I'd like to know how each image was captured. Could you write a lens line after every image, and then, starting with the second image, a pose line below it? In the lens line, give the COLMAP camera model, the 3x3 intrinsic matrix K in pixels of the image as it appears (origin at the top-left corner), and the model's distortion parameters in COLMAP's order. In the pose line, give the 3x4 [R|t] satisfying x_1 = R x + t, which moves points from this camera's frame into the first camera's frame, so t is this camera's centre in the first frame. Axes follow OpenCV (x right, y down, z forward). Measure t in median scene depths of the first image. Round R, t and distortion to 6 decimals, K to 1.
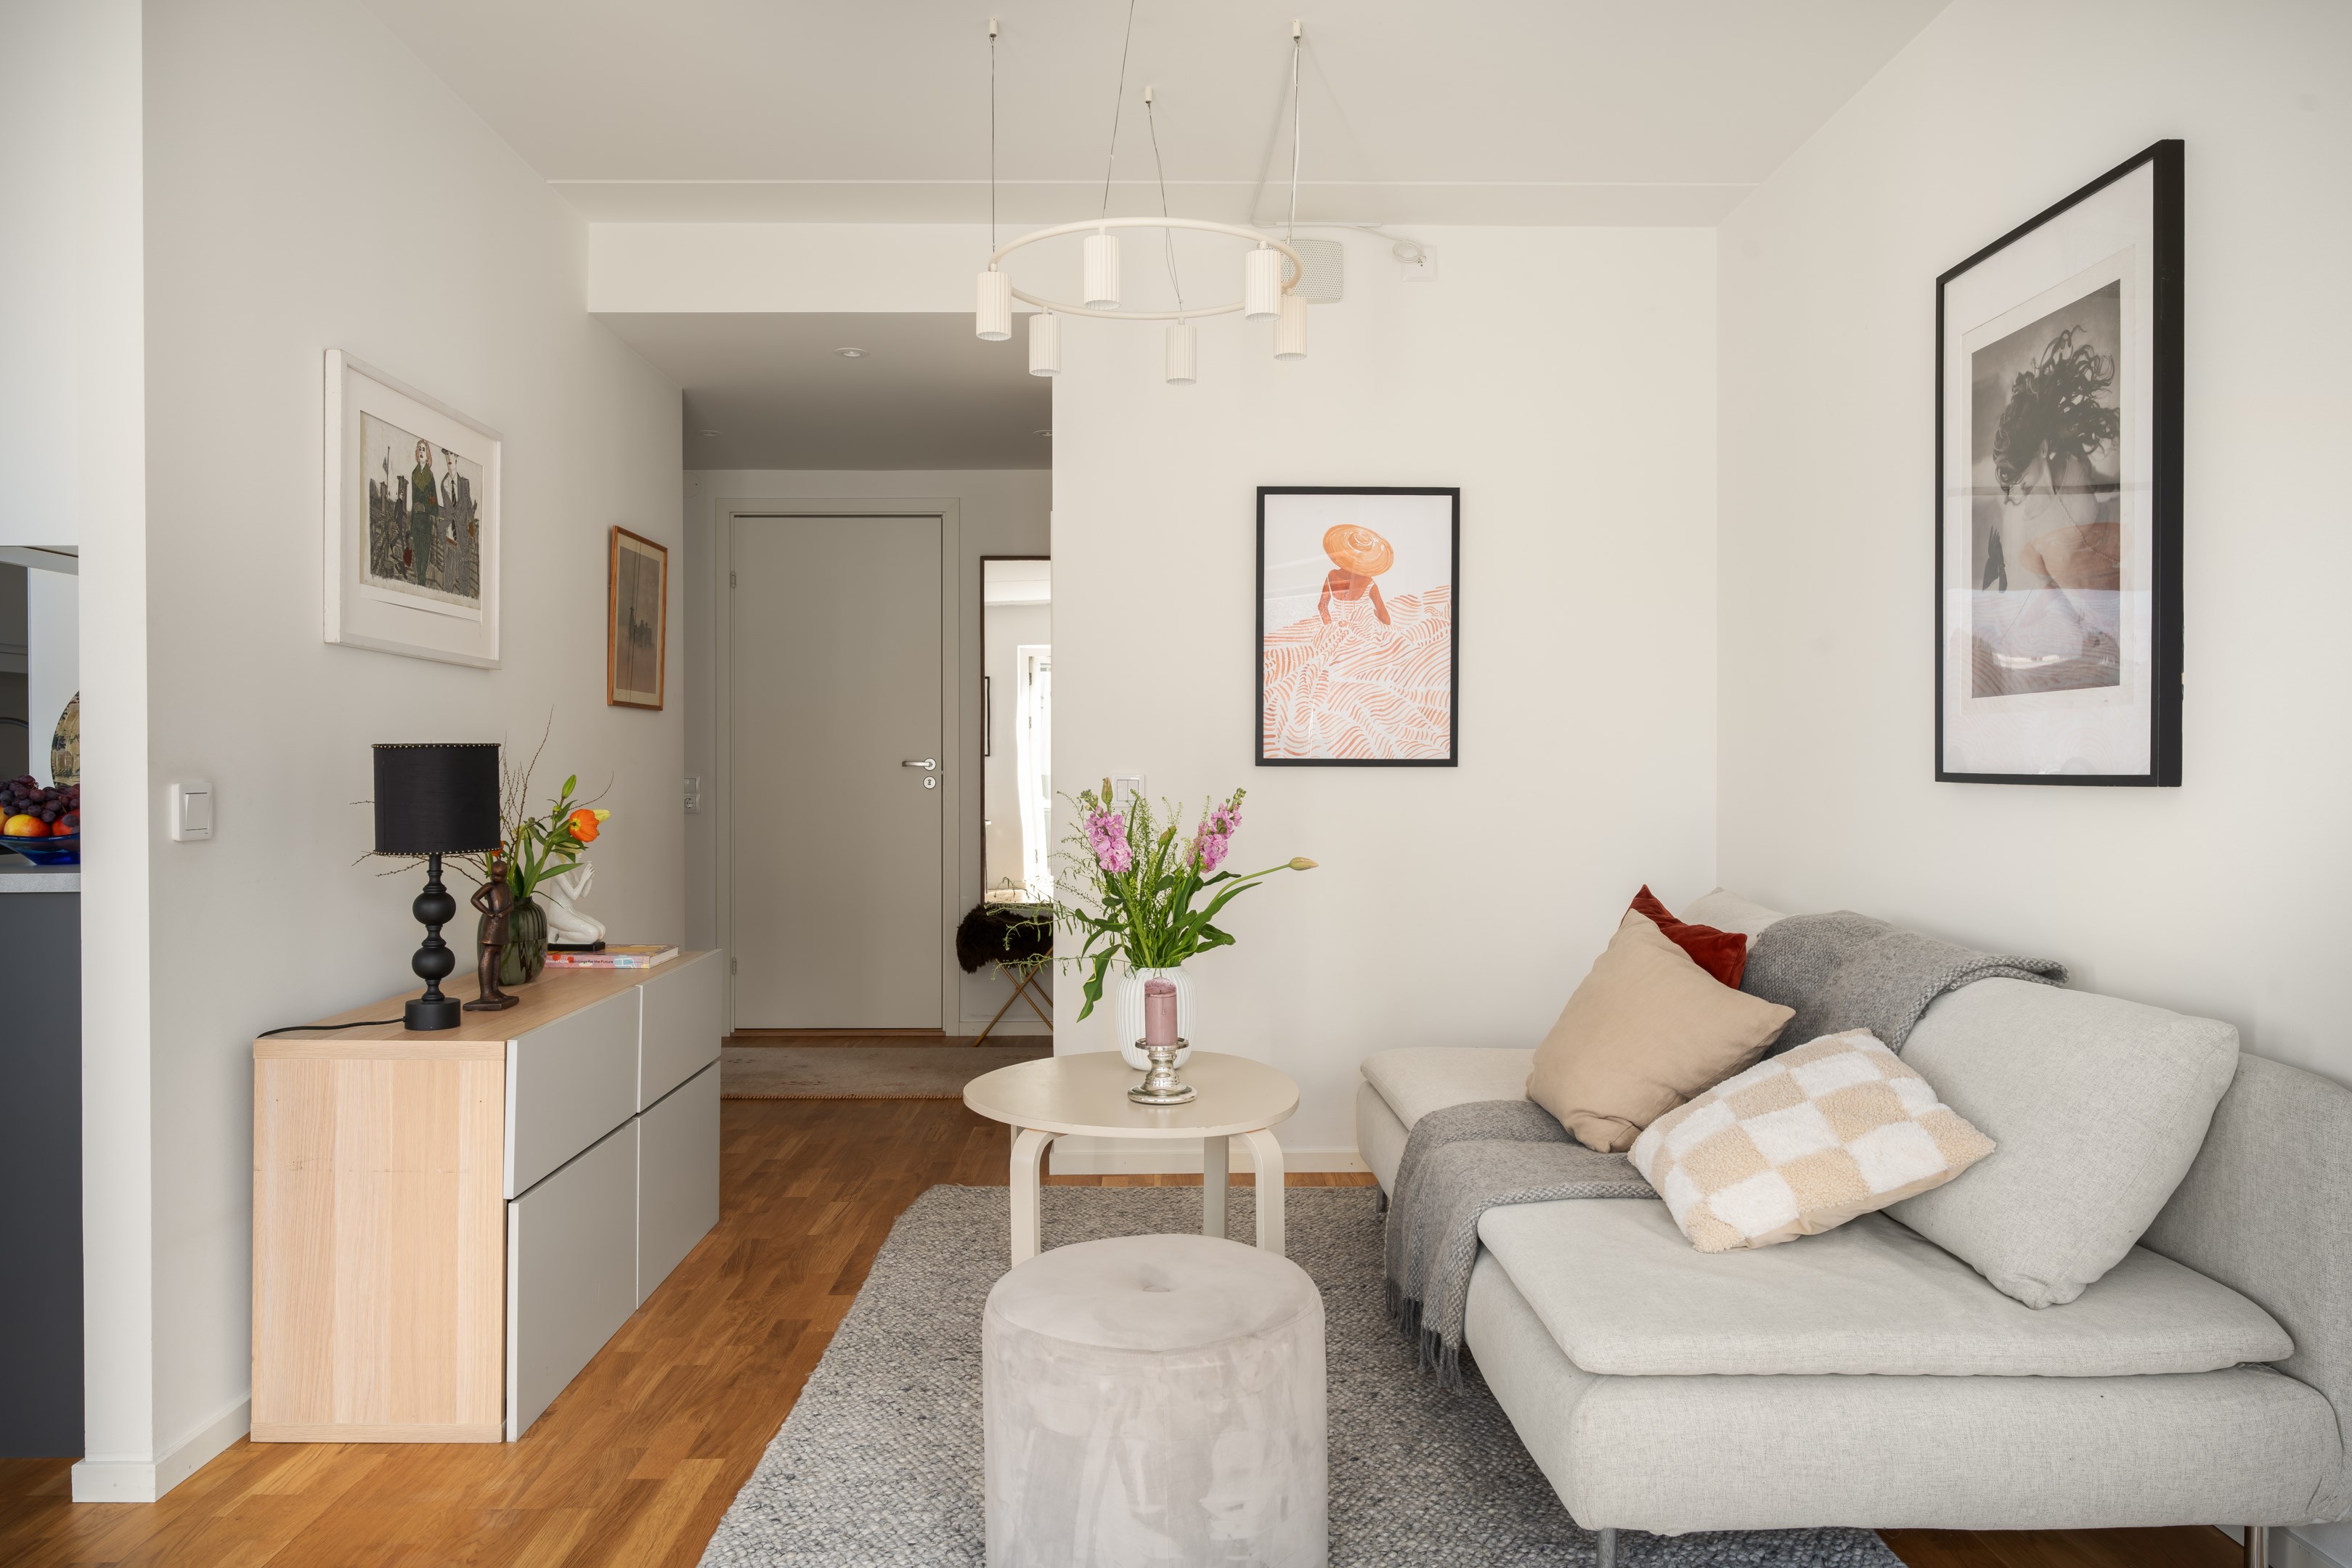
lens RADIAL K [[1526.3, 0, 1155.6], [0, 1526.3, 776.8], [0, 0, 1]] dist [-0.000651, -0.002196]
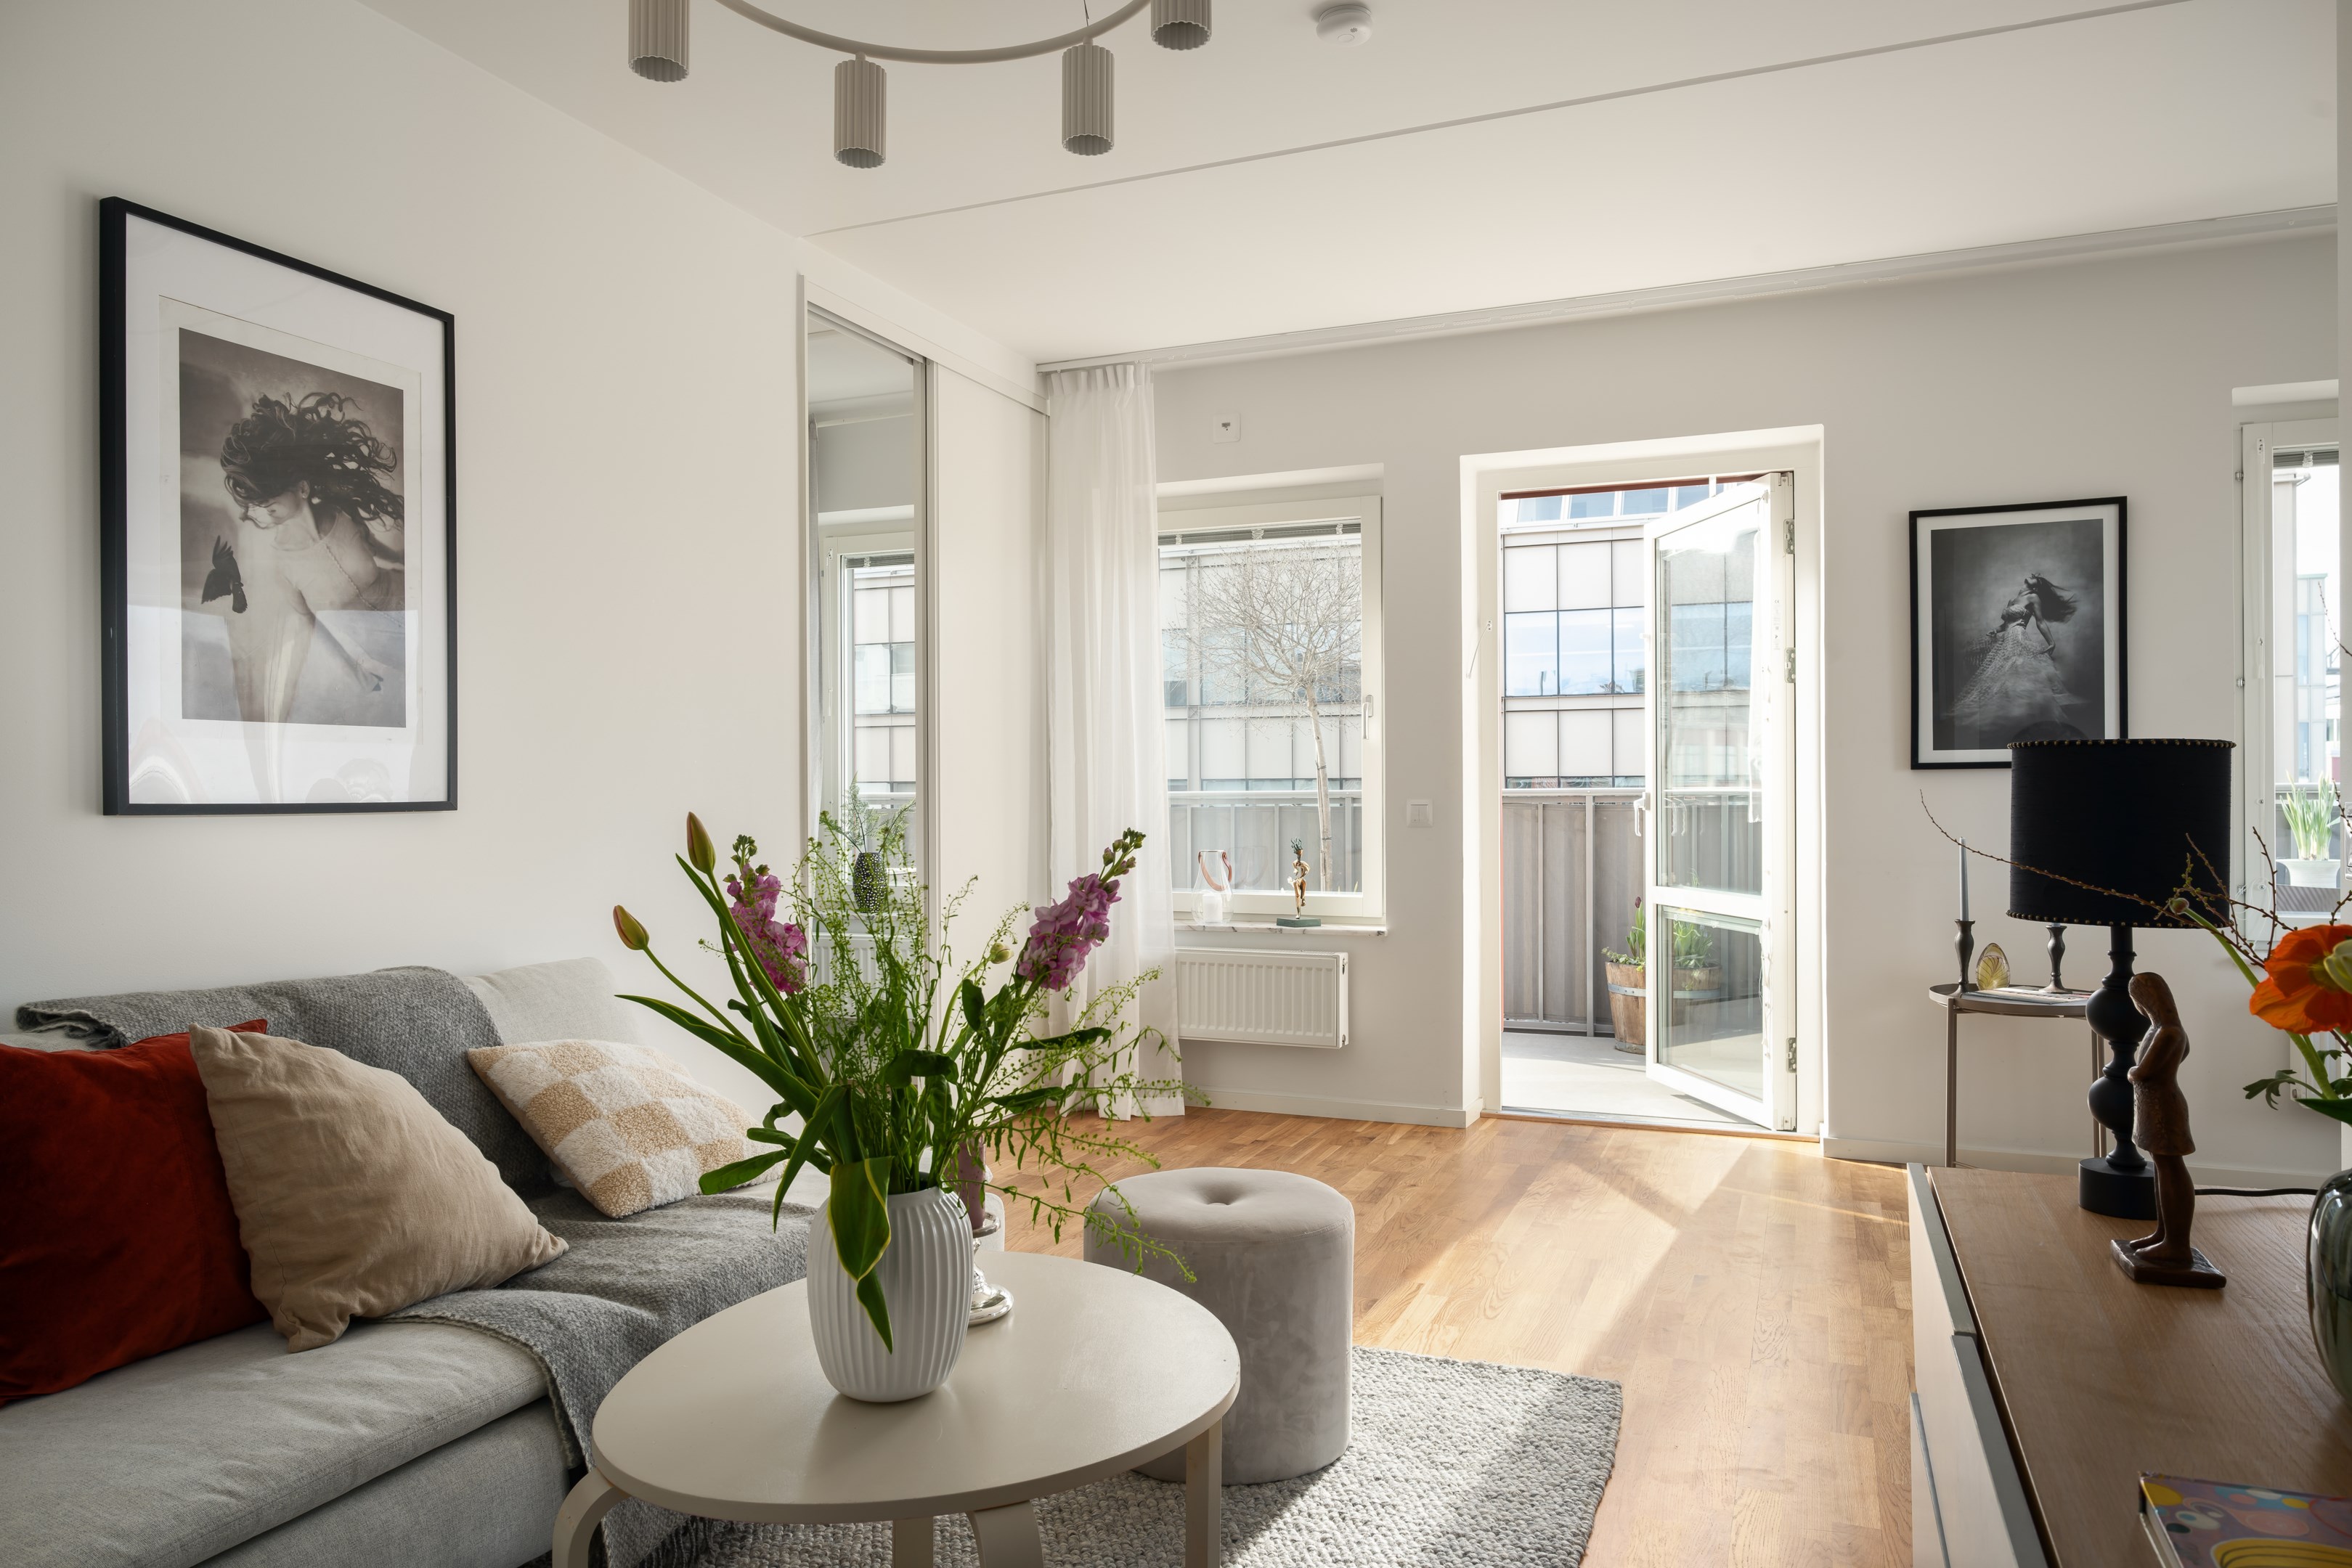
lens RADIAL K [[1526.3, 0, 1168.9], [0, 1526.3, 790.7], [0, 0, 1]] dist [-0.000651, -0.002196]
pose [[-0.920578, 0.006584, 0.390504, -0.339390], [0.009873, 0.999931, 0.006416, -0.010543], [-0.390435, 0.009762, -0.920579, 1.622775]]
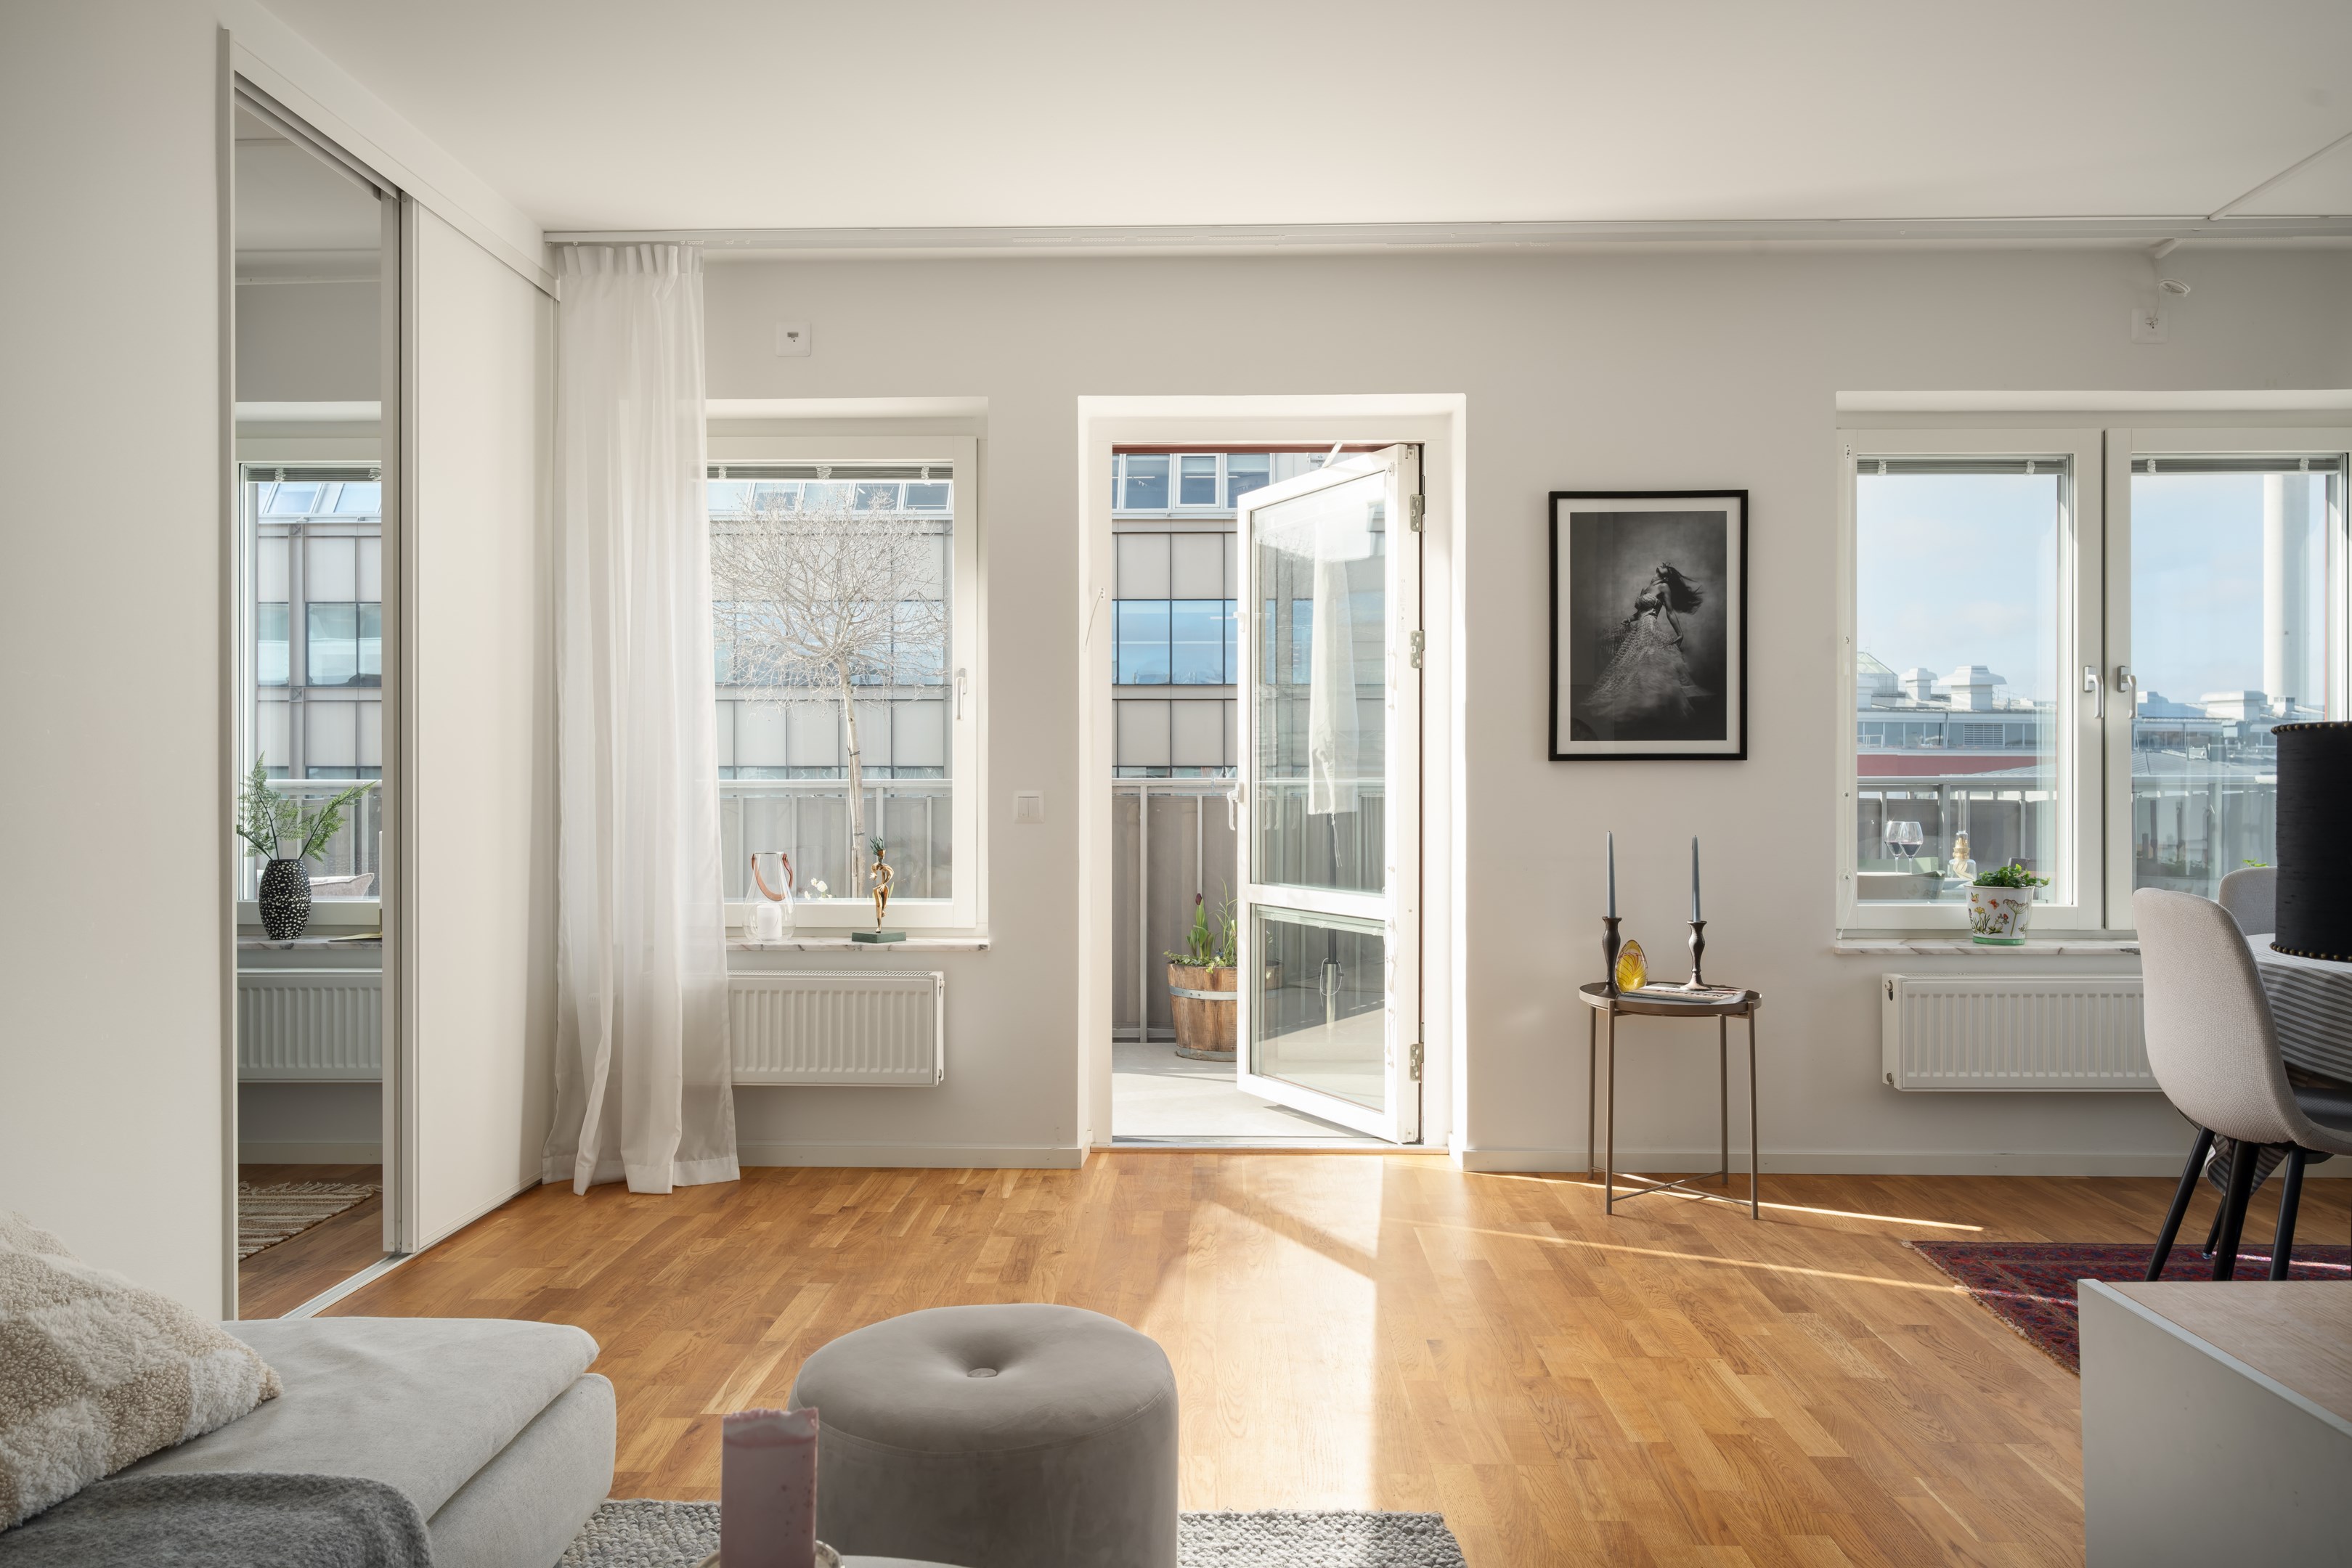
lens RADIAL K [[1526.3, 0, 1159.5], [0, 1526.3, 780.4], [0, 0, 1]] dist [-0.000651, -0.002196]
pose [[-0.999441, 0.002026, 0.033373, -0.088542], [0.002319, 0.999959, 0.008733, -0.009336], [-0.033354, 0.008806, -0.999405, 1.392407]]
